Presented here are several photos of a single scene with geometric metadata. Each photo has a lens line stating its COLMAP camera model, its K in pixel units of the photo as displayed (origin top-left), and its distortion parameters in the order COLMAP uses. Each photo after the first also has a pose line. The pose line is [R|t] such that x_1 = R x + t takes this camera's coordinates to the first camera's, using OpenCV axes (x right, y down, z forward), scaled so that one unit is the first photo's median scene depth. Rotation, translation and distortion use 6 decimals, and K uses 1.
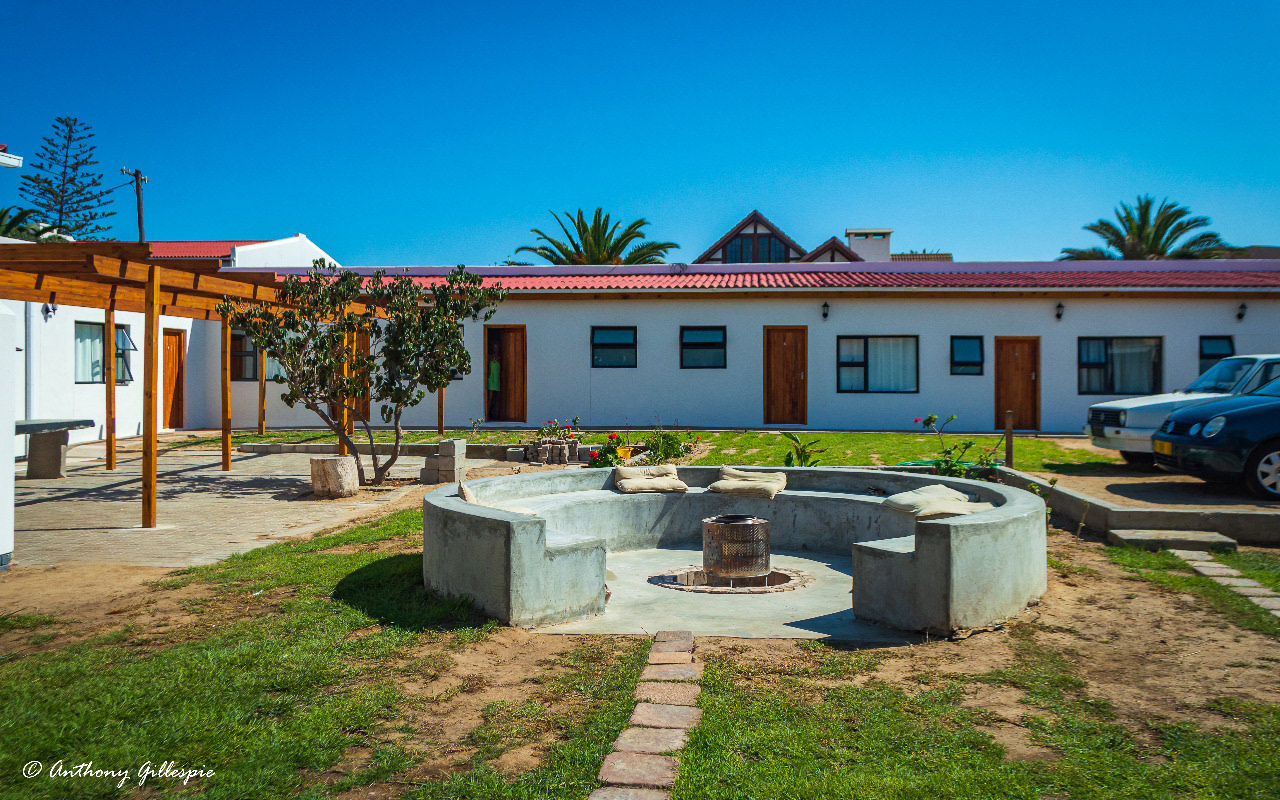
lens RADIAL K [[1533.2, 0, 640.8], [0, 1533.2, 341.8], [0, 0, 1]] dist [0.043360, 0.000000]
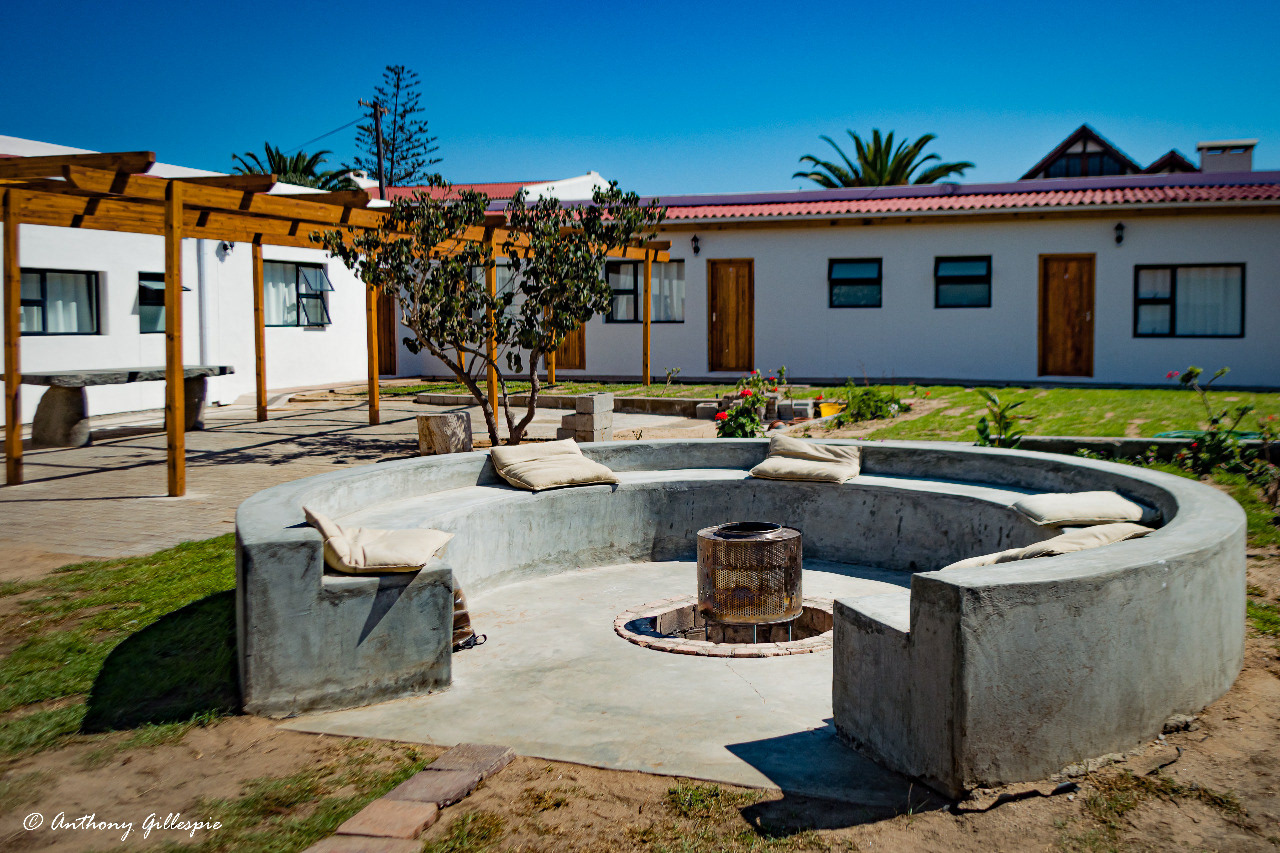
lens RADIAL K [[1470.9, 0, 652.0], [0, 1470.9, 383.2], [0, 0, 1]] dist [0.043186, 0.000000]
pose [[0.964284, 0.008397, -0.264738, 0.114410], [0.008173, 0.998078, 0.061426, 0.009878], [0.264745, -0.061395, 0.962362, 0.247840]]
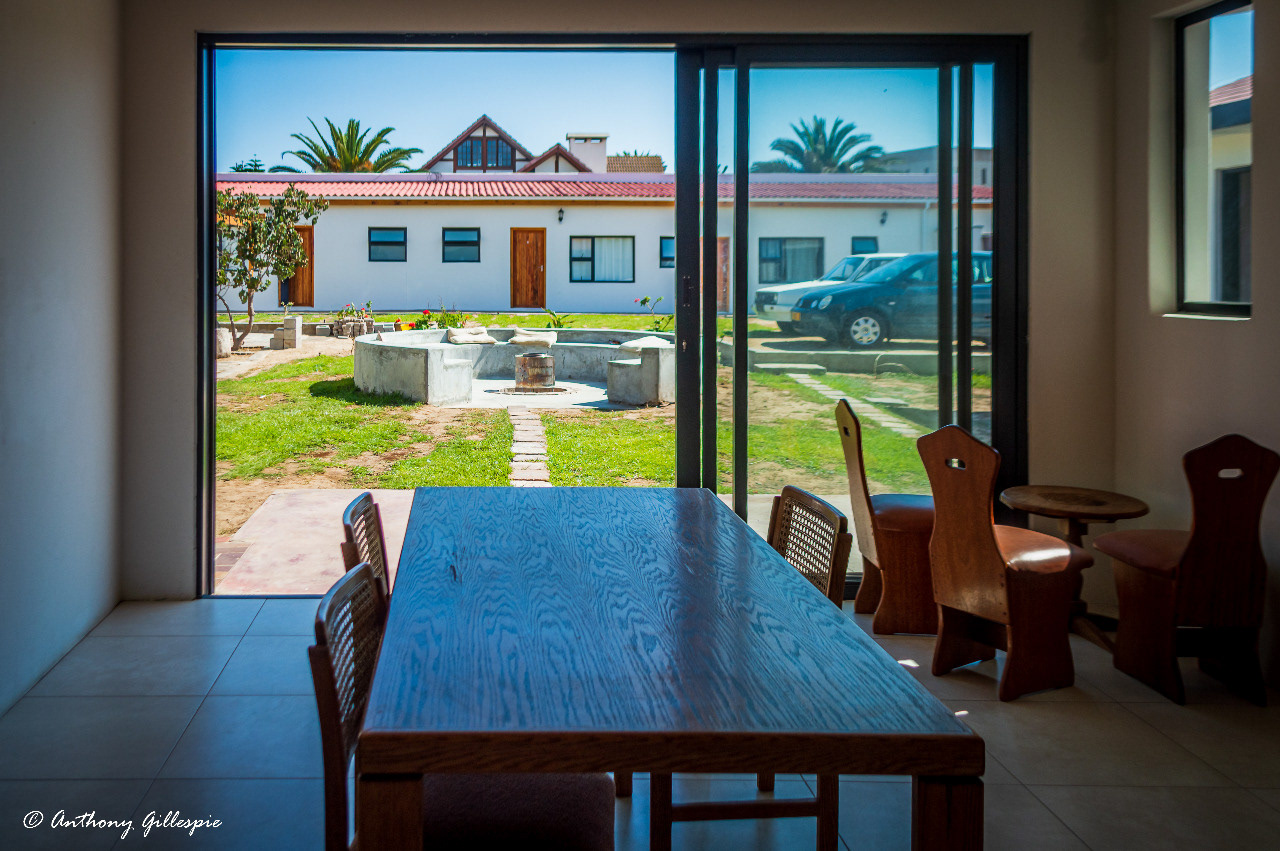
lens RADIAL K [[1922.9, 0, 560.2], [0, 1922.9, 355.8], [0, 0, 1]] dist [0.097480, 0.000000]
pose [[0.989072, -0.005867, 0.147319, -0.137710], [-0.004369, 0.997603, 0.069057, -0.018557], [-0.147371, -0.068946, 0.986675, -0.676987]]
